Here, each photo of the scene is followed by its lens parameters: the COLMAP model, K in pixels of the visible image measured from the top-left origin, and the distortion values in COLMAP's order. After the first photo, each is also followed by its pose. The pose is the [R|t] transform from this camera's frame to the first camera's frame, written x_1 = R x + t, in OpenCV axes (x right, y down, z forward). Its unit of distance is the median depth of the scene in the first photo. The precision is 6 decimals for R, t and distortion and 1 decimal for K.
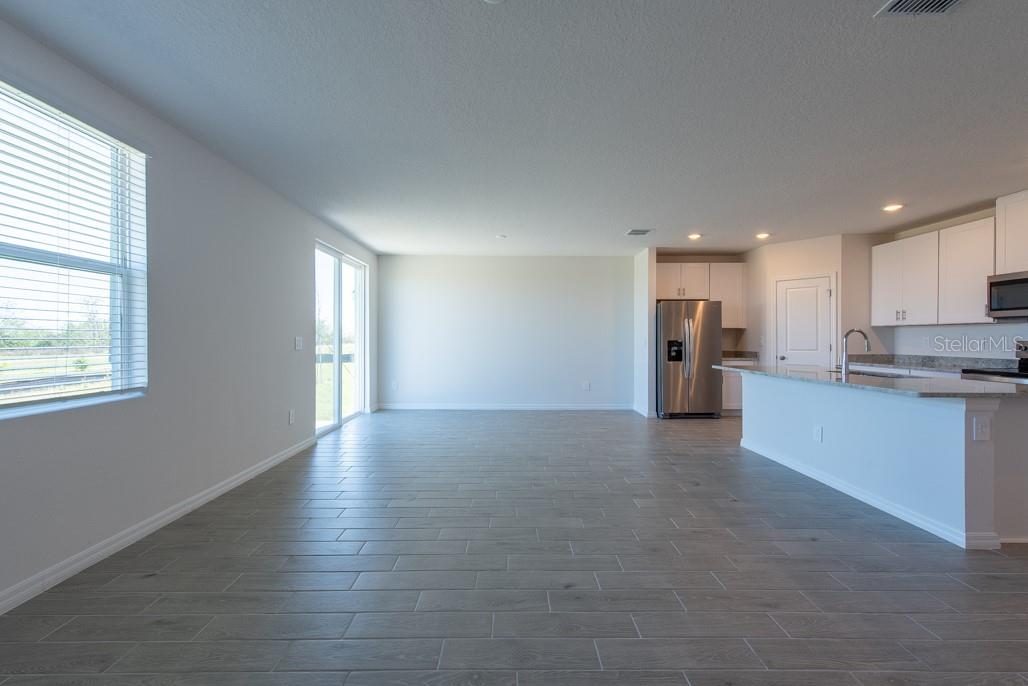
lens RADIAL K [[408.7, 0, 507.2], [0, 408.7, 339.6], [0, 0, 1]] dist [0.008502, -0.000421]
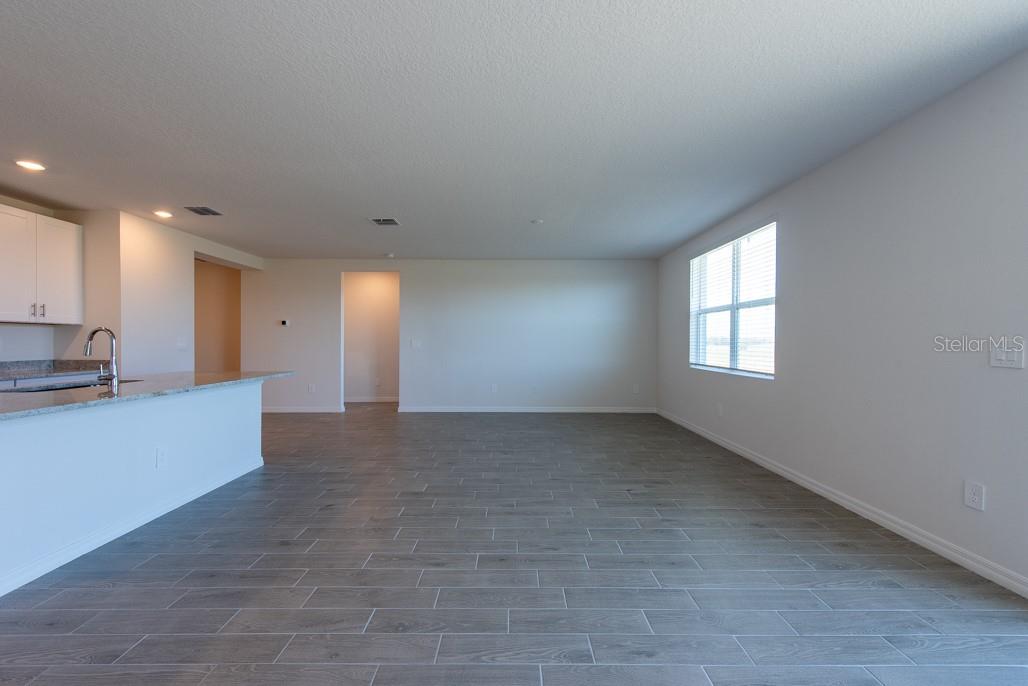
lens RADIAL K [[403.7, 0, 512.9], [0, 403.7, 343.8], [0, 0, 1]] dist [0.008140, -0.000690]
pose [[-0.999961, -0.004083, -0.007800, 0.047686], [-0.004168, 0.999931, 0.010958, -0.004197], [0.007755, 0.010990, -0.999910, 1.195252]]
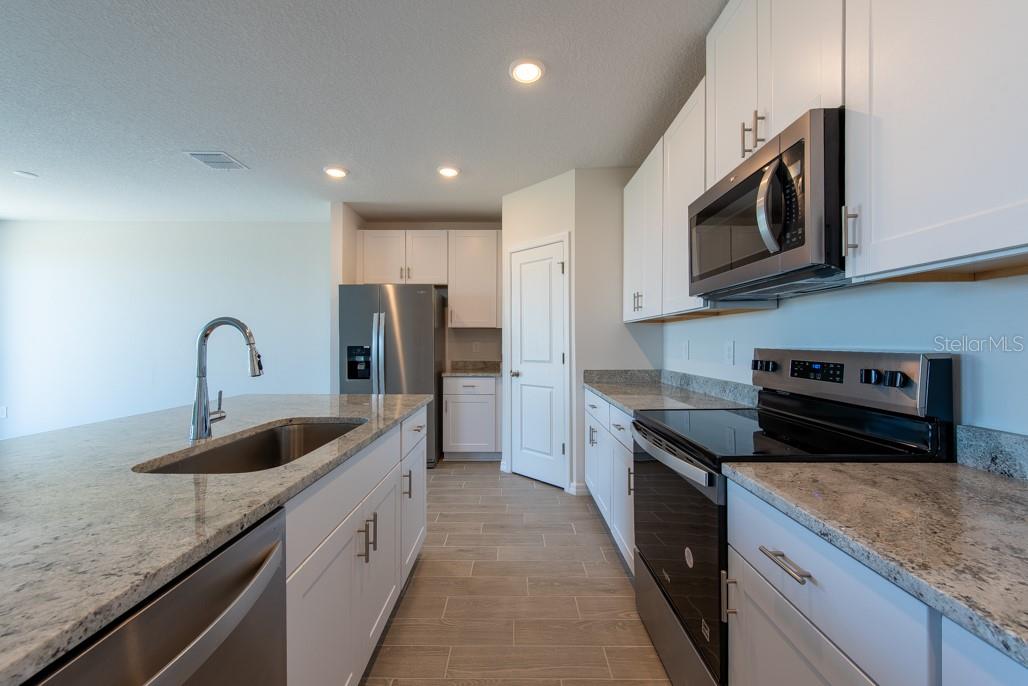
lens RADIAL K [[403.7, 0, 512.9], [0, 403.7, 343.8], [0, 0, 1]] dist [0.008140, -0.000690]
pose [[0.999979, 0.001121, -0.006380, 0.747102], [-0.001133, 0.999997, -0.002017, -0.000511], [0.006378, 0.002024, 0.999978, 0.425370]]
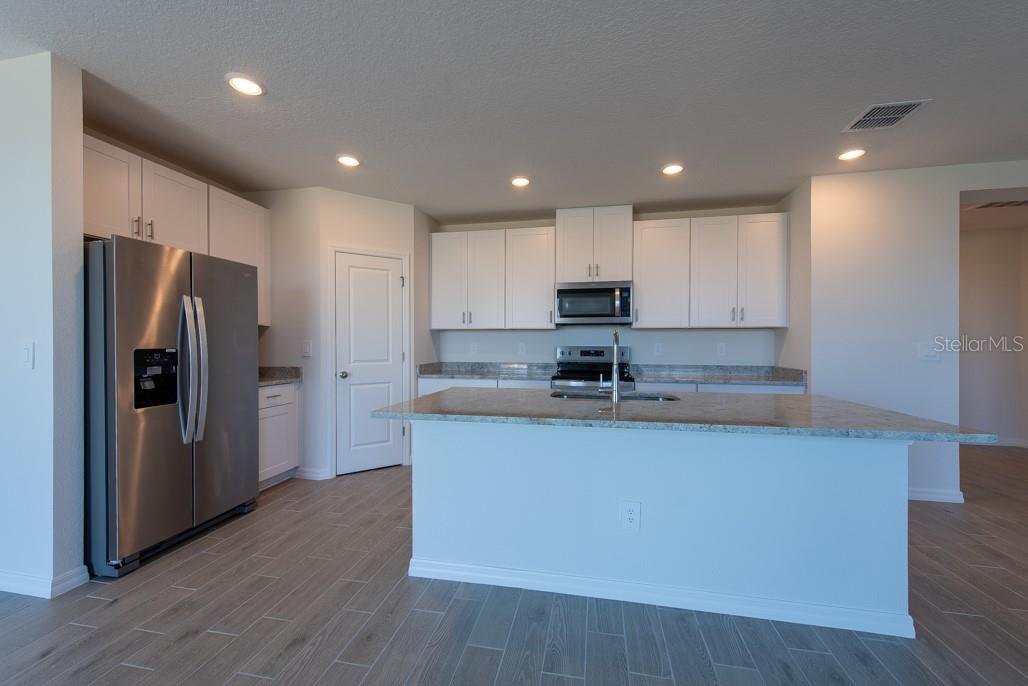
lens RADIAL K [[403.7, 0, 512.9], [0, 403.7, 343.8], [0, 0, 1]] dist [0.008140, -0.000690]
pose [[0.199840, 0.001028, 0.979828, 0.126800], [0.002991, 0.999994, -0.001659, -0.001367], [-0.979824, 0.003262, 0.199836, 0.693352]]
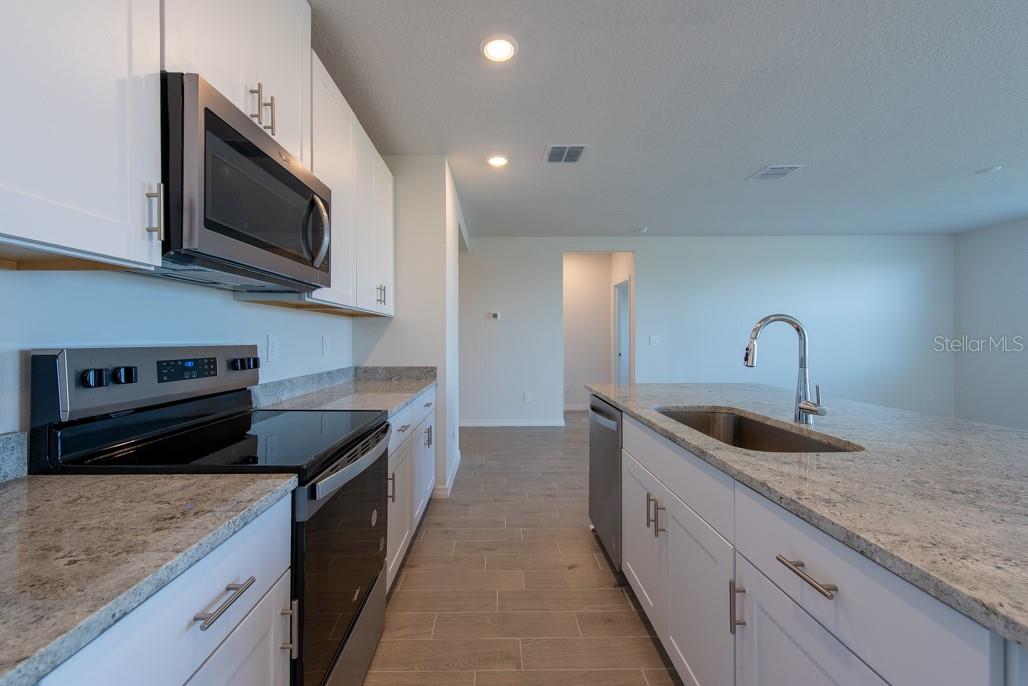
lens RADIAL K [[406.5, 0, 504.1], [0, 406.5, 338.7], [0, 0, 1]] dist [0.010629, -0.000033]
pose [[-0.999815, 0.002906, -0.019008, 0.763662], [0.002756, 0.999965, 0.007898, -0.002870], [0.019031, 0.007844, -0.999788, 0.949846]]
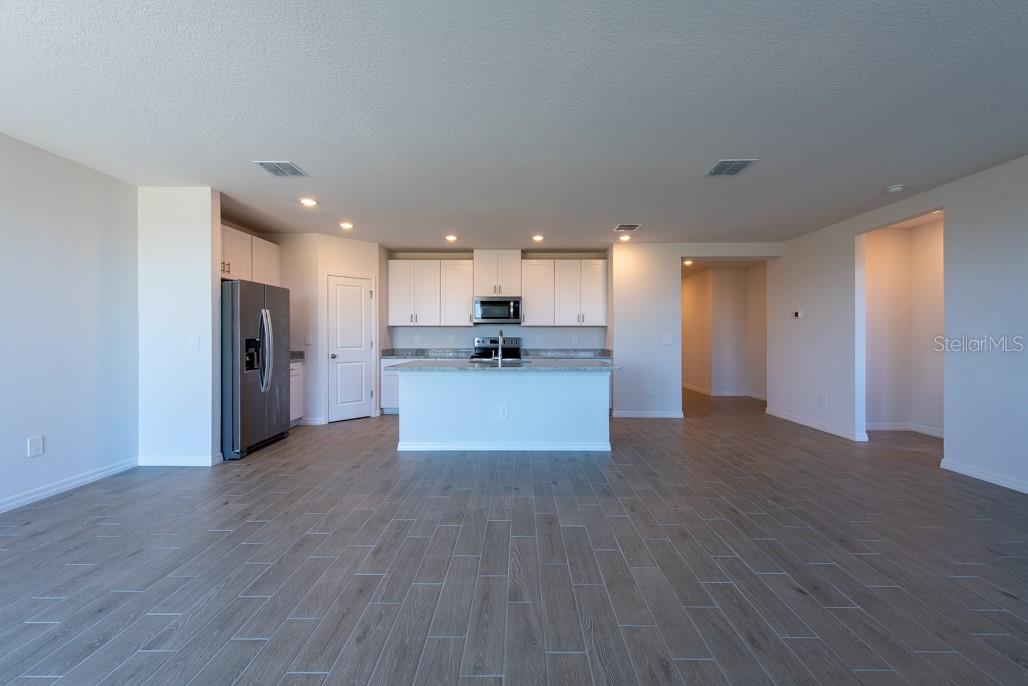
lens RADIAL K [[406.8, 0, 517.3], [0, 406.8, 333.7], [0, 0, 1]] dist [0.007702, -0.000105]
pose [[0.004697, 0.005194, 0.999975, -0.311581], [0.004530, 0.999976, -0.005215, -0.001273], [-0.999979, 0.004555, 0.004673, 0.631627]]
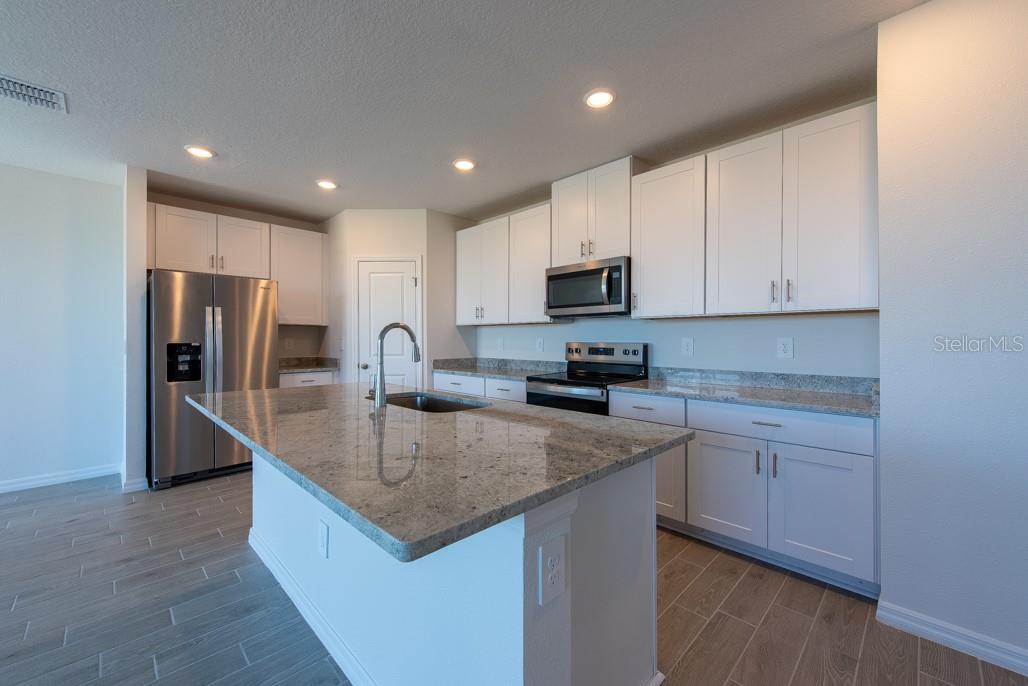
lens RADIAL K [[406.5, 0, 504.1], [0, 406.5, 338.7], [0, 0, 1]] dist [0.010629, -0.000033]
pose [[0.717373, 0.002392, 0.696685, 0.381702], [0.002408, 0.999980, -0.005913, 0.000061], [-0.696685, 0.005919, 0.717353, 0.339804]]
